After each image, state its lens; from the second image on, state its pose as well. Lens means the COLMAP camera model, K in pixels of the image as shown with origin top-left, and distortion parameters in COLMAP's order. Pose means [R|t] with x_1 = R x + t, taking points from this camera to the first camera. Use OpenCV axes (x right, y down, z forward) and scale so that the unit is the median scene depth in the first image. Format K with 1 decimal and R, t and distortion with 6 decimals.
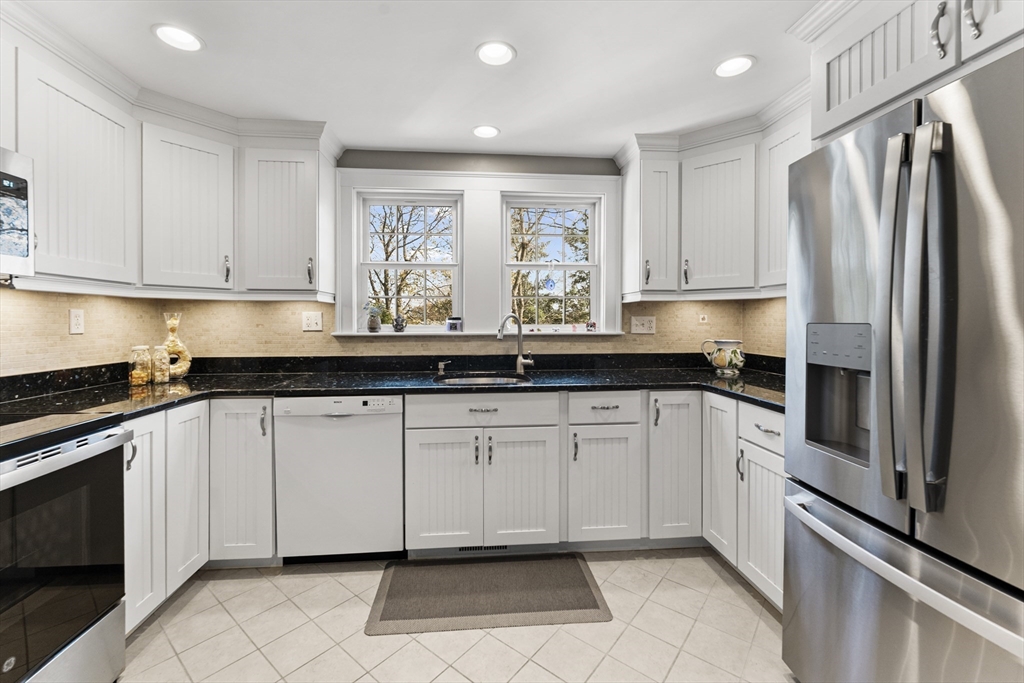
lens RADIAL K [[423.5, 0, 506.6], [0, 423.5, 324.4], [0, 0, 1]] dist [-0.001685, -0.000043]
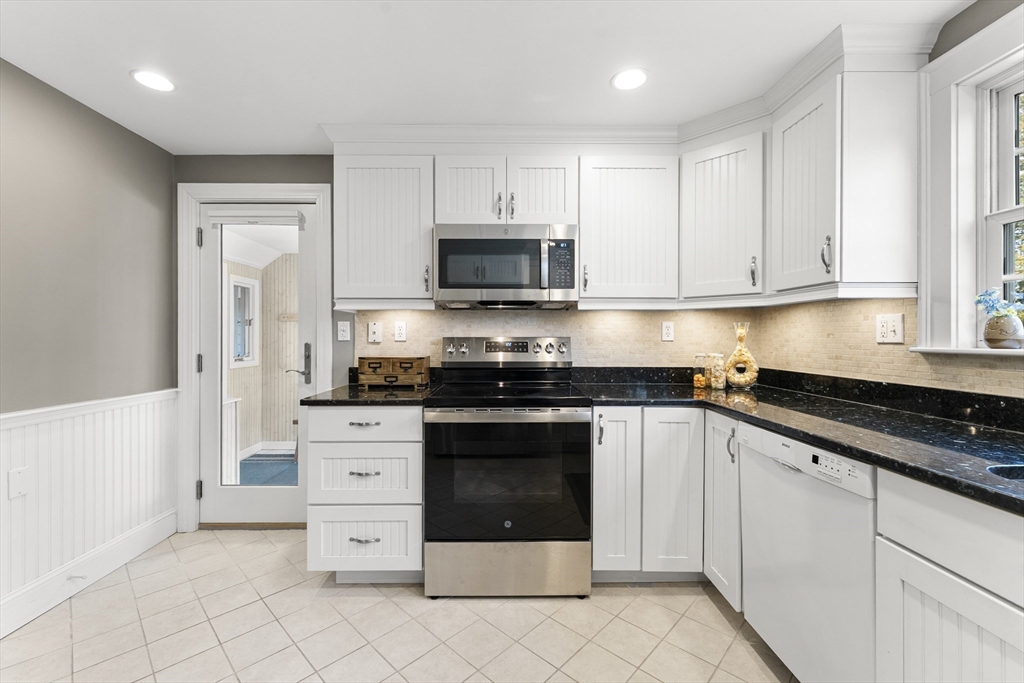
lens RADIAL K [[428.9, 0, 506.9], [0, 428.9, 338.4], [0, 0, 1]] dist [0.001157, 0.000178]
pose [[-0.078947, 0.003210, -0.996874, 0.275581], [-0.009767, 0.999944, 0.003993, 0.012355], [0.996831, 0.010052, -0.078912, 0.524885]]
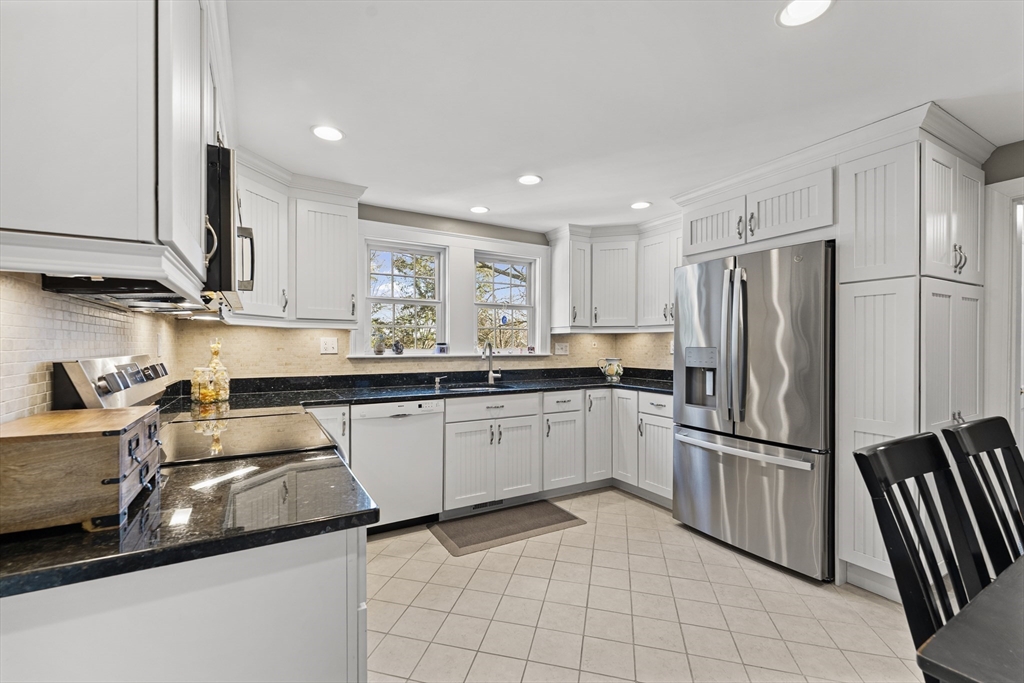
lens RADIAL K [[422.1, 0, 505.4], [0, 422.1, 347.6], [0, 0, 1]] dist [0.001743, 0.000099]
pose [[0.909502, 0.001351, 0.415697, -0.563520], [0.000519, 0.999990, -0.004386, 0.004098], [-0.415698, 0.004205, 0.909493, -0.303265]]
